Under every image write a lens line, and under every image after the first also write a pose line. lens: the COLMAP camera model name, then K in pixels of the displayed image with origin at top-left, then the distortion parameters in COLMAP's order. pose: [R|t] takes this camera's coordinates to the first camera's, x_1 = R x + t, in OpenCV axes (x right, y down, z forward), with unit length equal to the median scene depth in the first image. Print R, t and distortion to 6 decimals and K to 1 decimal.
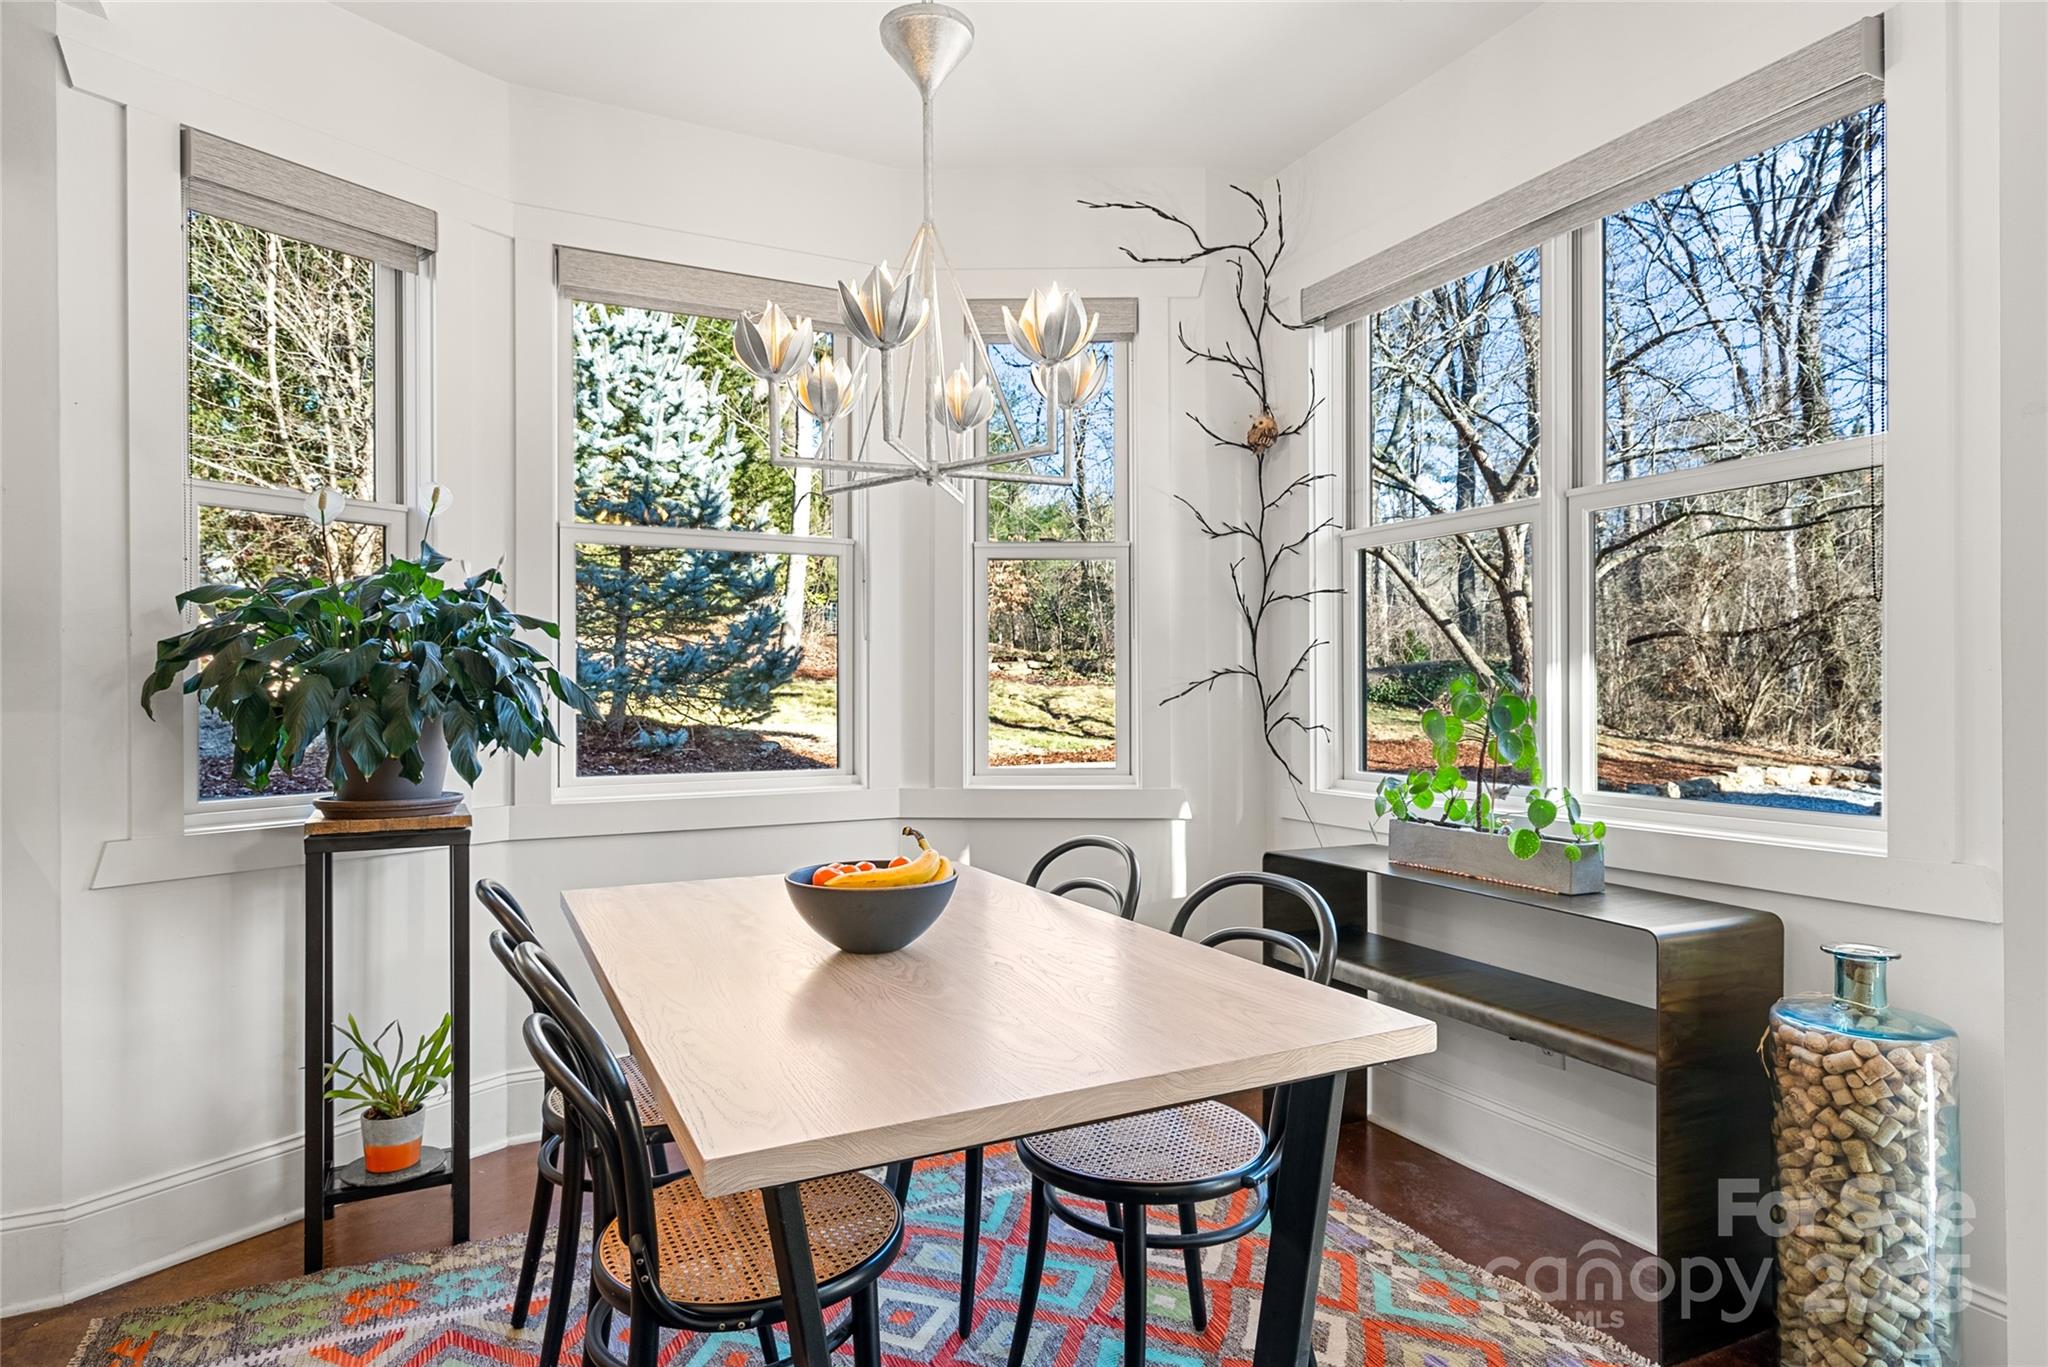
lens RADIAL K [[1123.1, 0, 1001.7], [0, 1123.1, 690.4], [0, 0, 1]] dist [-0.003530, -0.000652]
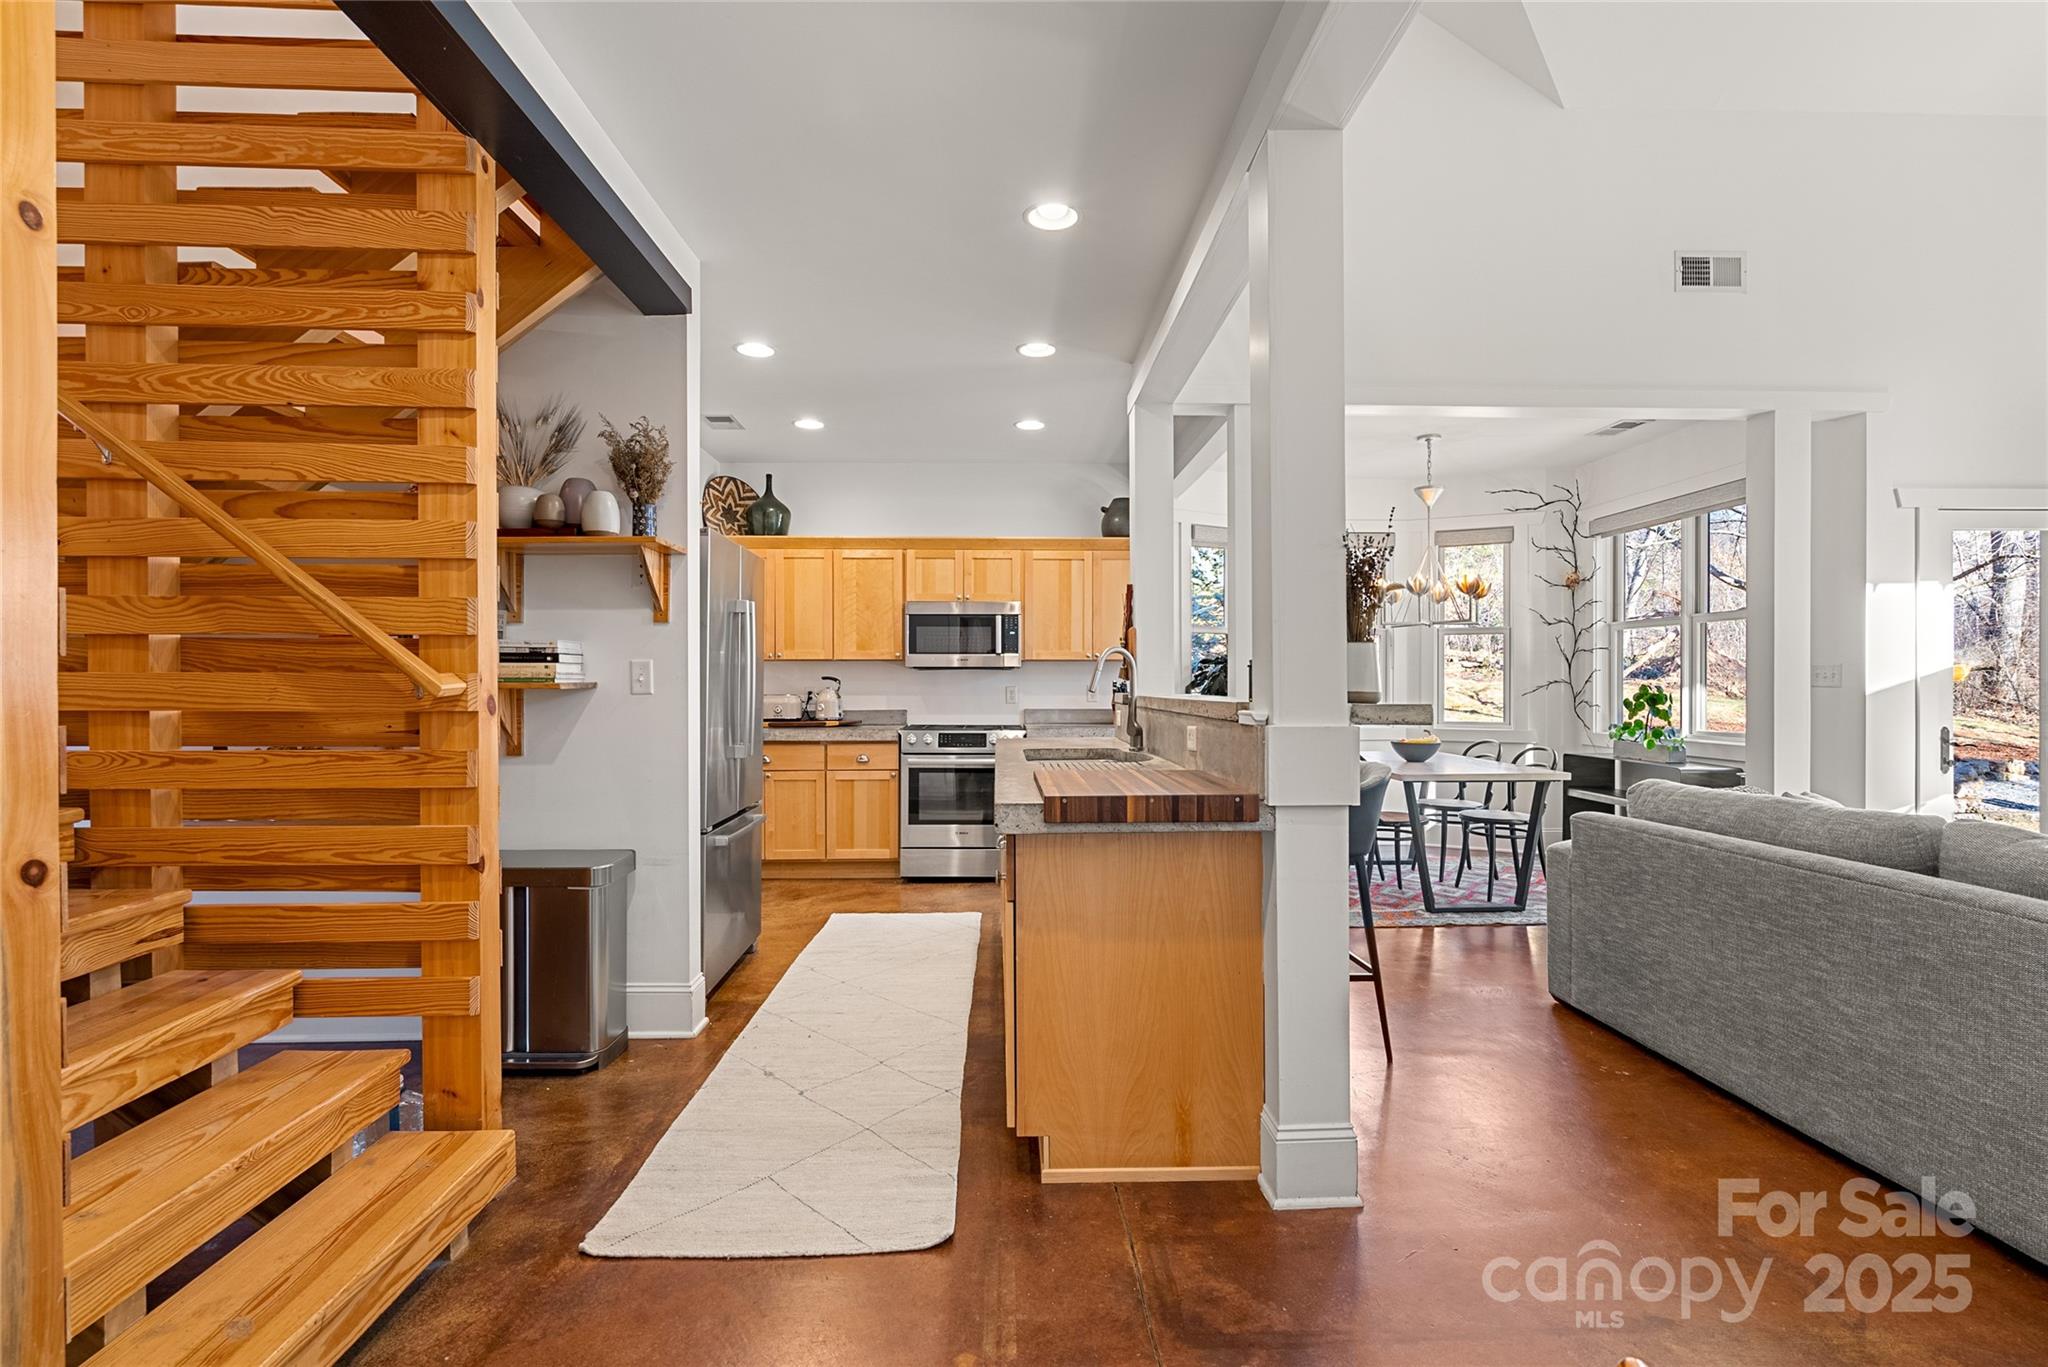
lens RADIAL K [[926.4, 0, 1024.0], [0, 926.4, 683.5], [0, 0, 1]] dist [-0.001048, 0.000498]
pose [[0.913938, 0.002631, -0.405845, -0.029409], [-0.001790, 0.999995, 0.002452, -0.015632], [0.405850, -0.001514, 0.913939, -1.199331]]
